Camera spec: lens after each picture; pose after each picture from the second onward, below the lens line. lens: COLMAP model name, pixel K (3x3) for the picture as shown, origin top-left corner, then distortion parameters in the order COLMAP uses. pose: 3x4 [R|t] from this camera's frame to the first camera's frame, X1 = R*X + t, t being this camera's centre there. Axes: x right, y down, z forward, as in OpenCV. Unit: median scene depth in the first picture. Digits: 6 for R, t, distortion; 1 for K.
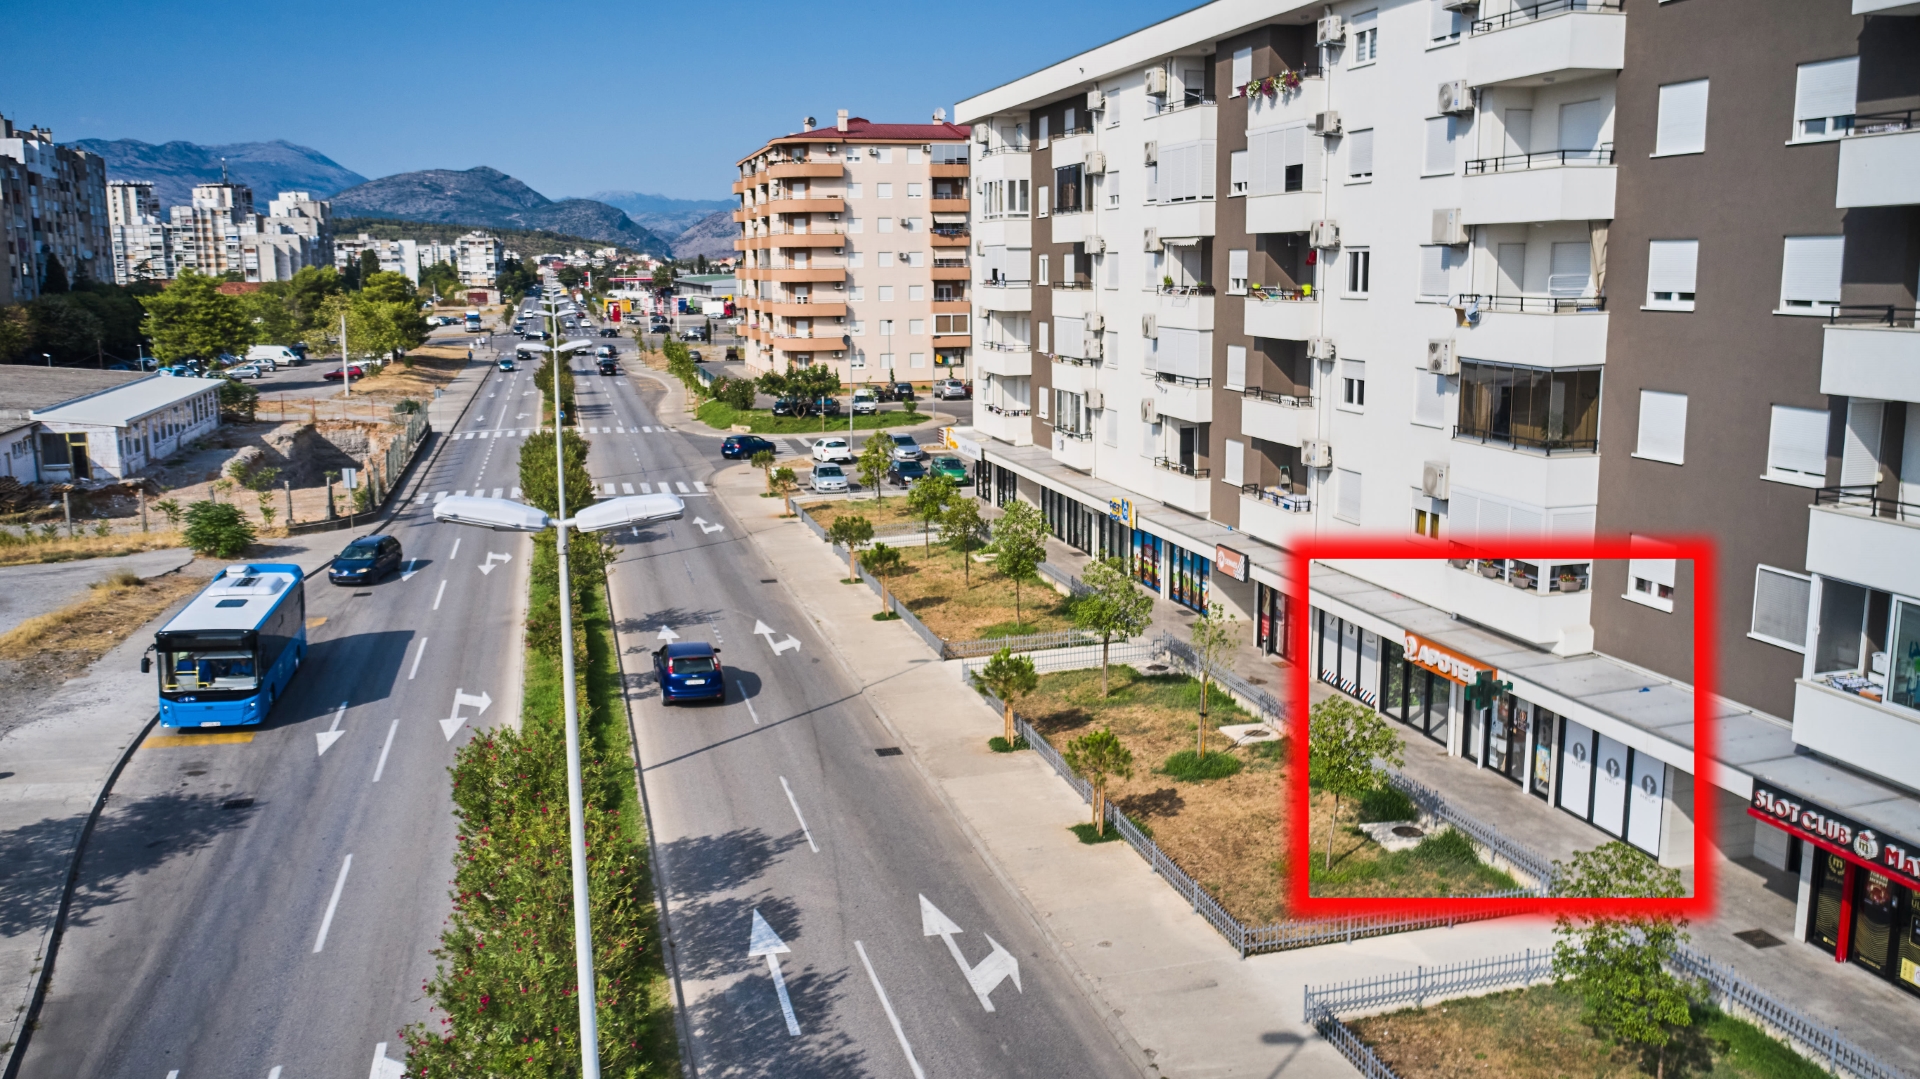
lens RADIAL K [[1514.1, 0, 952.2], [0, 1514.1, 534.1], [0, 0, 1]] dist [-0.030099, 0.020170]
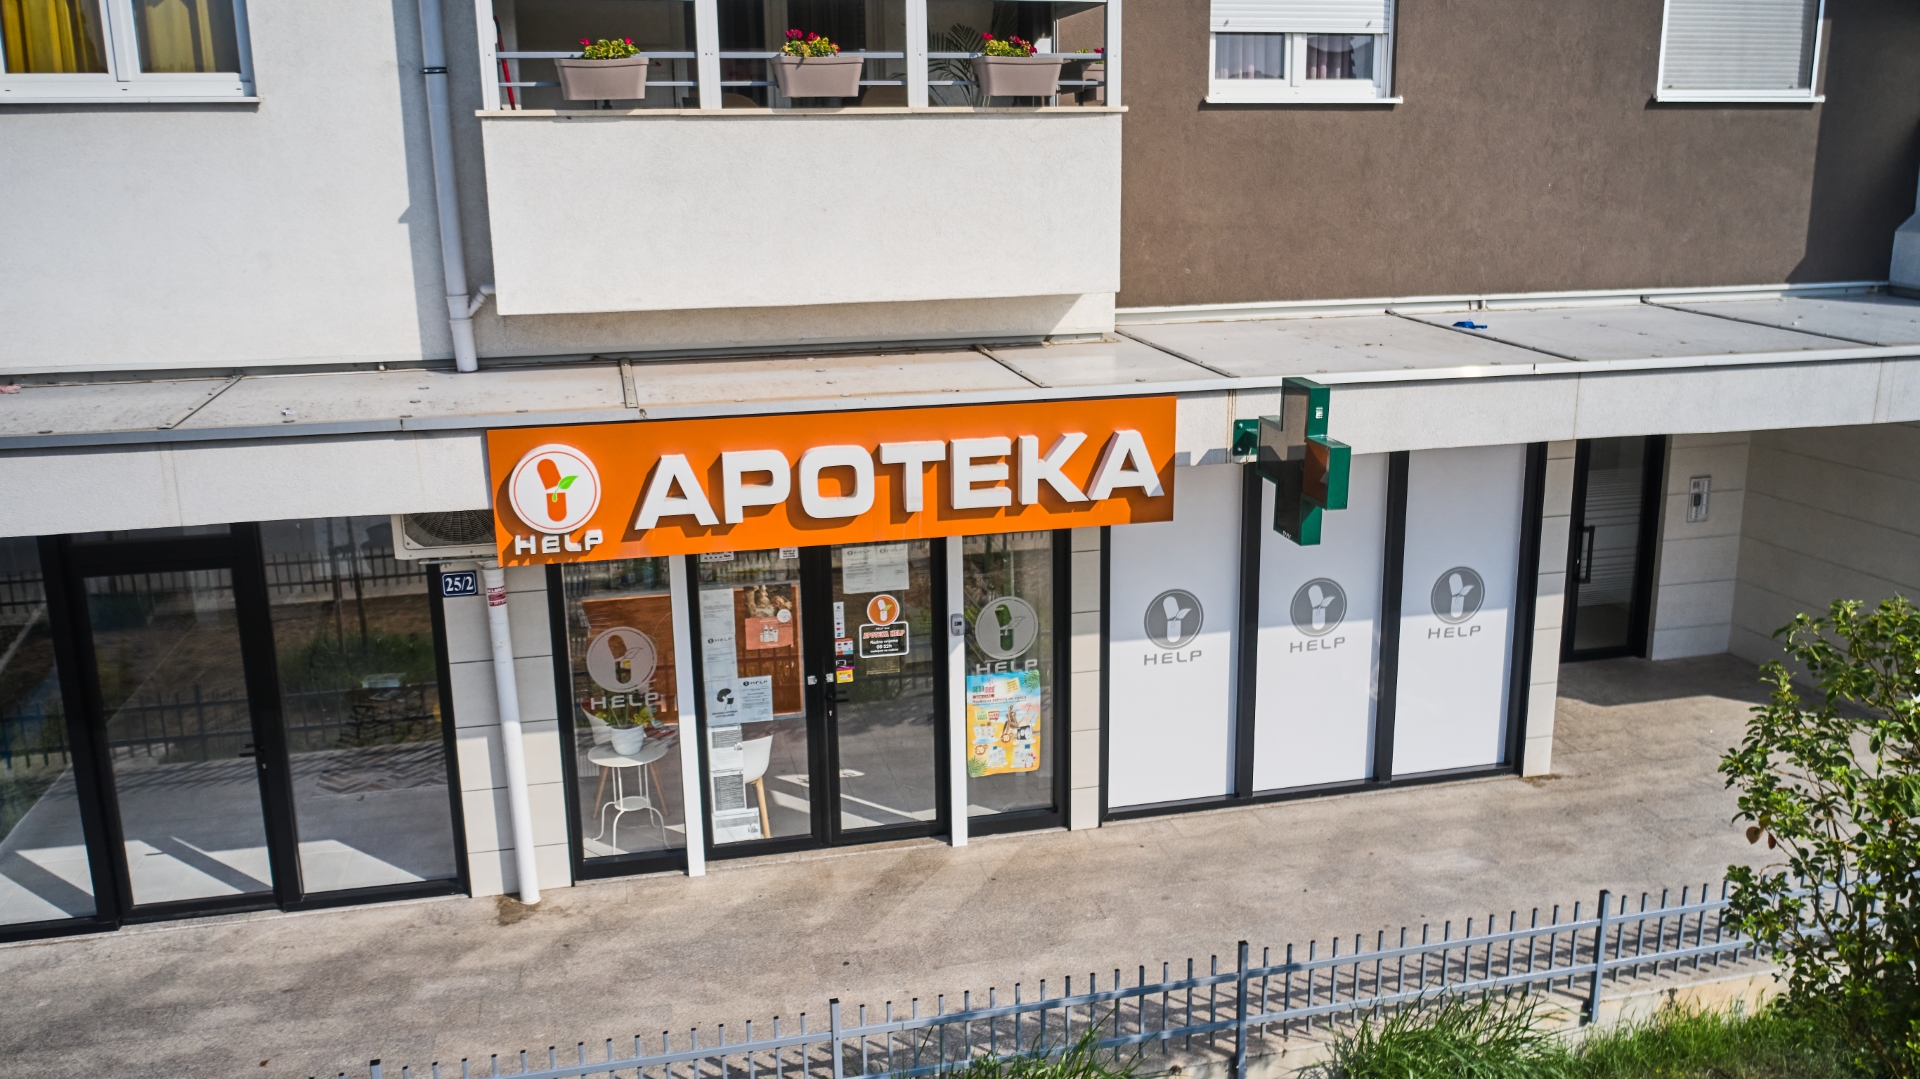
lens RADIAL K [[1514.1, 0, 952.2], [0, 1514.1, 534.1], [0, 0, 1]] dist [-0.030099, 0.020170]
pose [[0.026312, -0.219749, 0.975202, 0.075831], [0.191734, 0.958537, 0.210821, 0.036884], [-0.981094, 0.181432, 0.067354, 0.744228]]
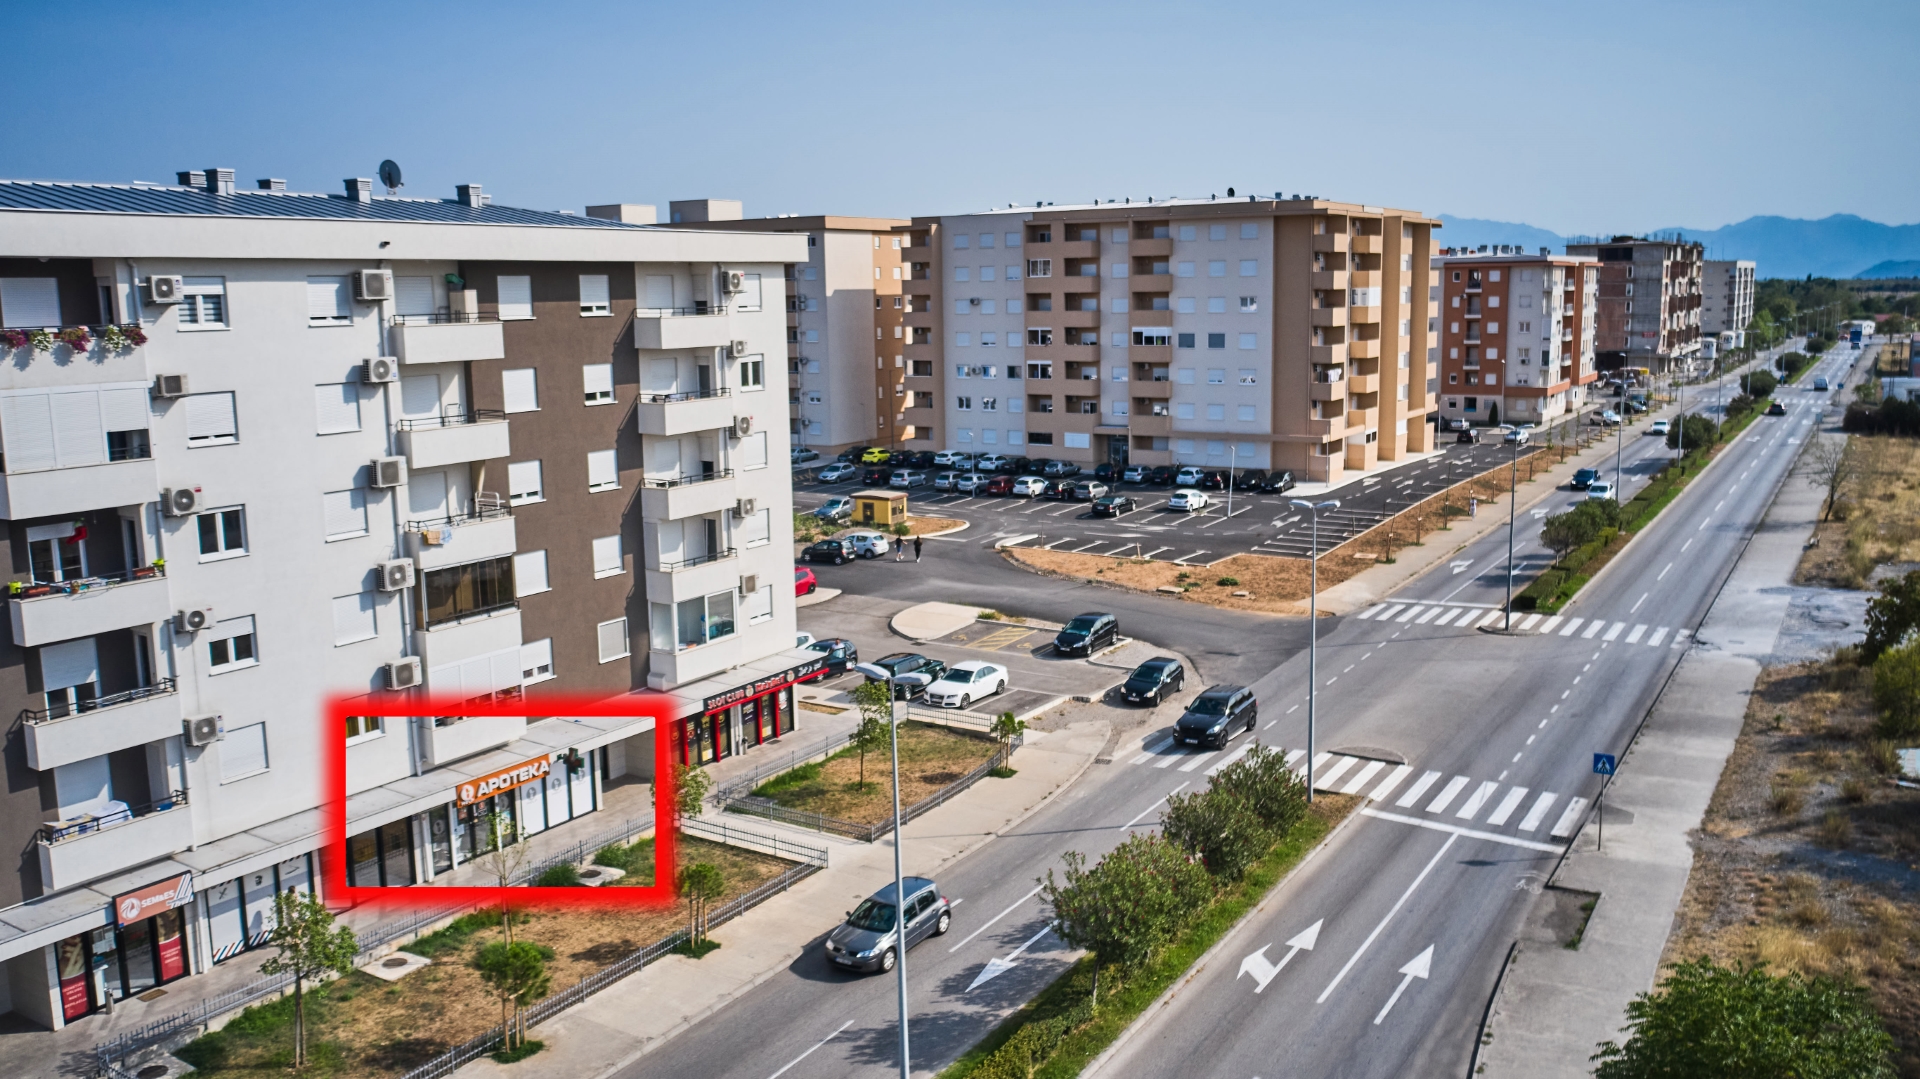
lens RADIAL K [[1514.1, 0, 952.2], [0, 1514.1, 534.1], [0, 0, 1]] dist [-0.030099, 0.020170]
pose [[-0.684072, -0.093169, 0.723440, -0.698623], [0.152532, 0.951609, 0.266785, -0.327102], [-0.713288, 0.292848, -0.636758, 1.161536]]
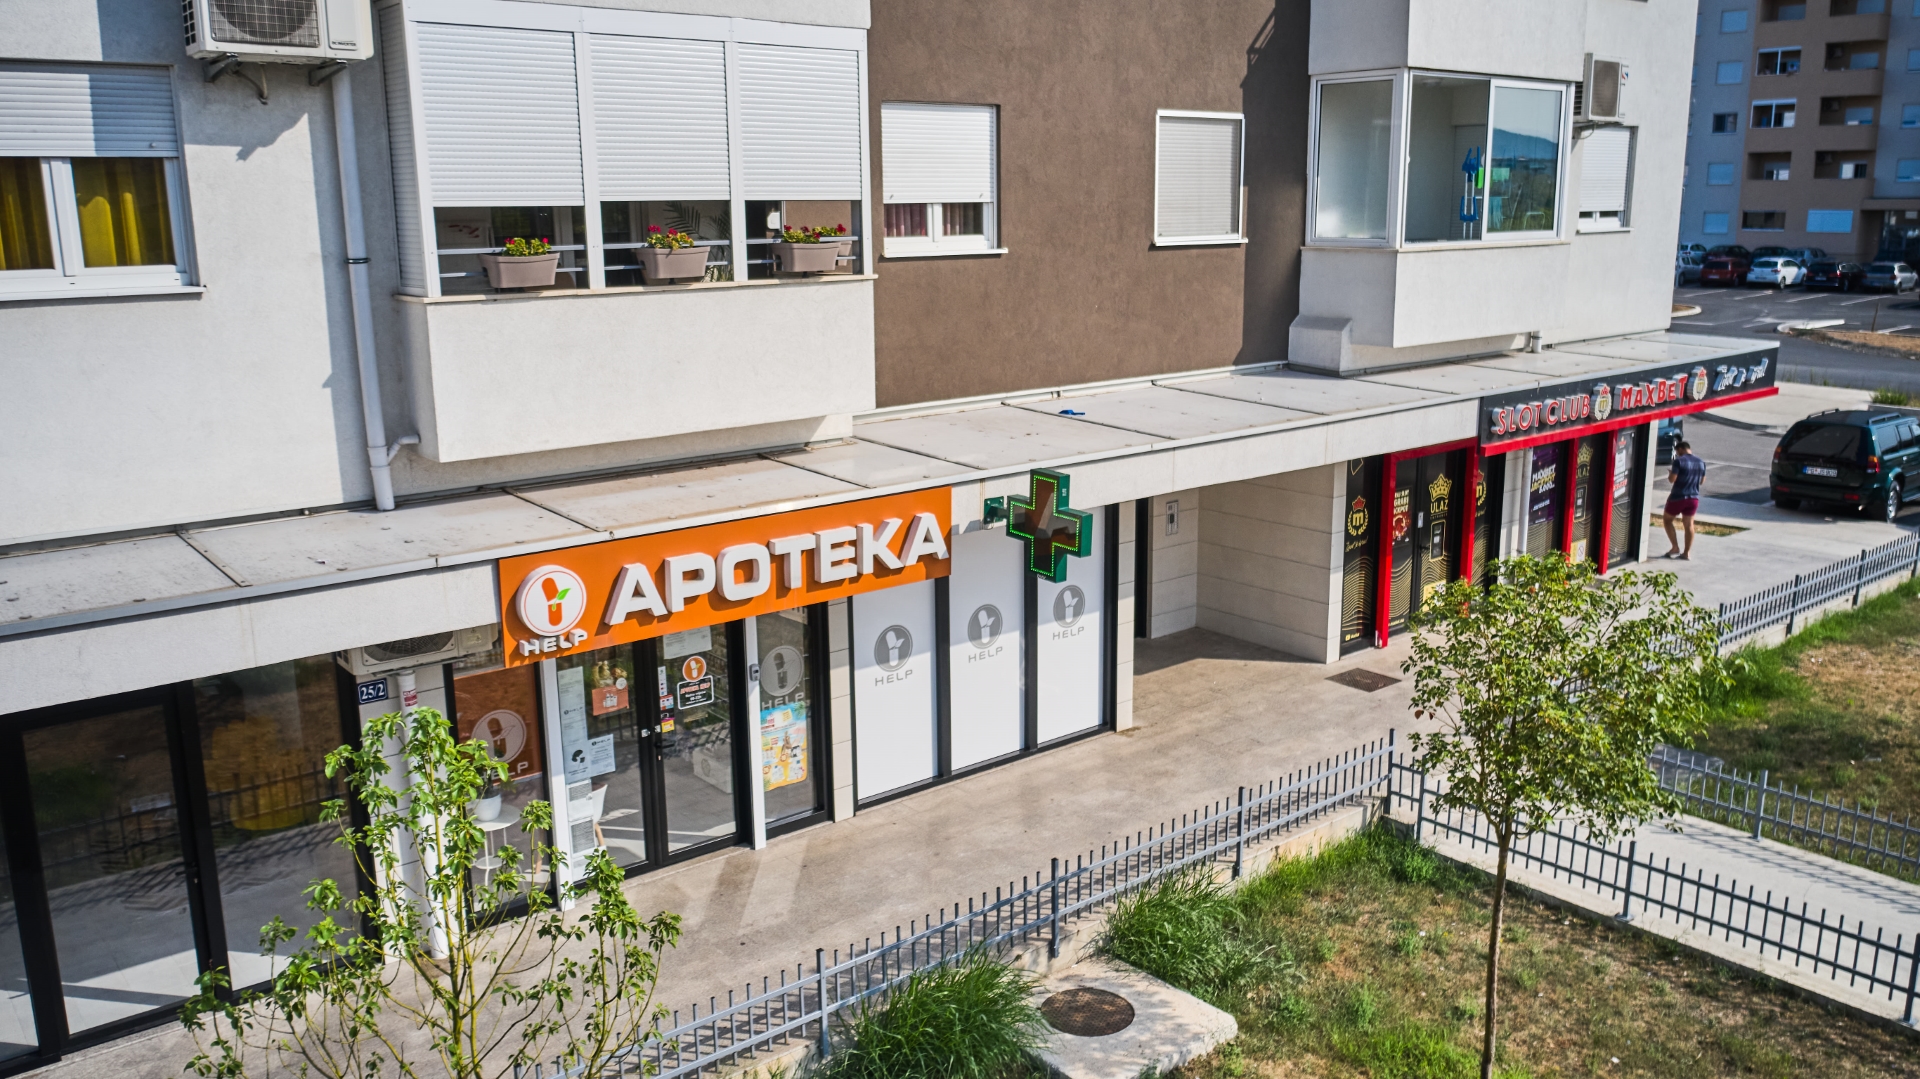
lens RADIAL K [[1514.1, 0, 952.2], [0, 1514.1, 534.1], [0, 0, 1]] dist [-0.030099, 0.020170]
pose [[-0.415506, -0.179757, 0.891651, 0.027144], [0.177978, 0.945262, 0.273502, 0.001332], [-0.892008, 0.272336, -0.360769, 0.823424]]
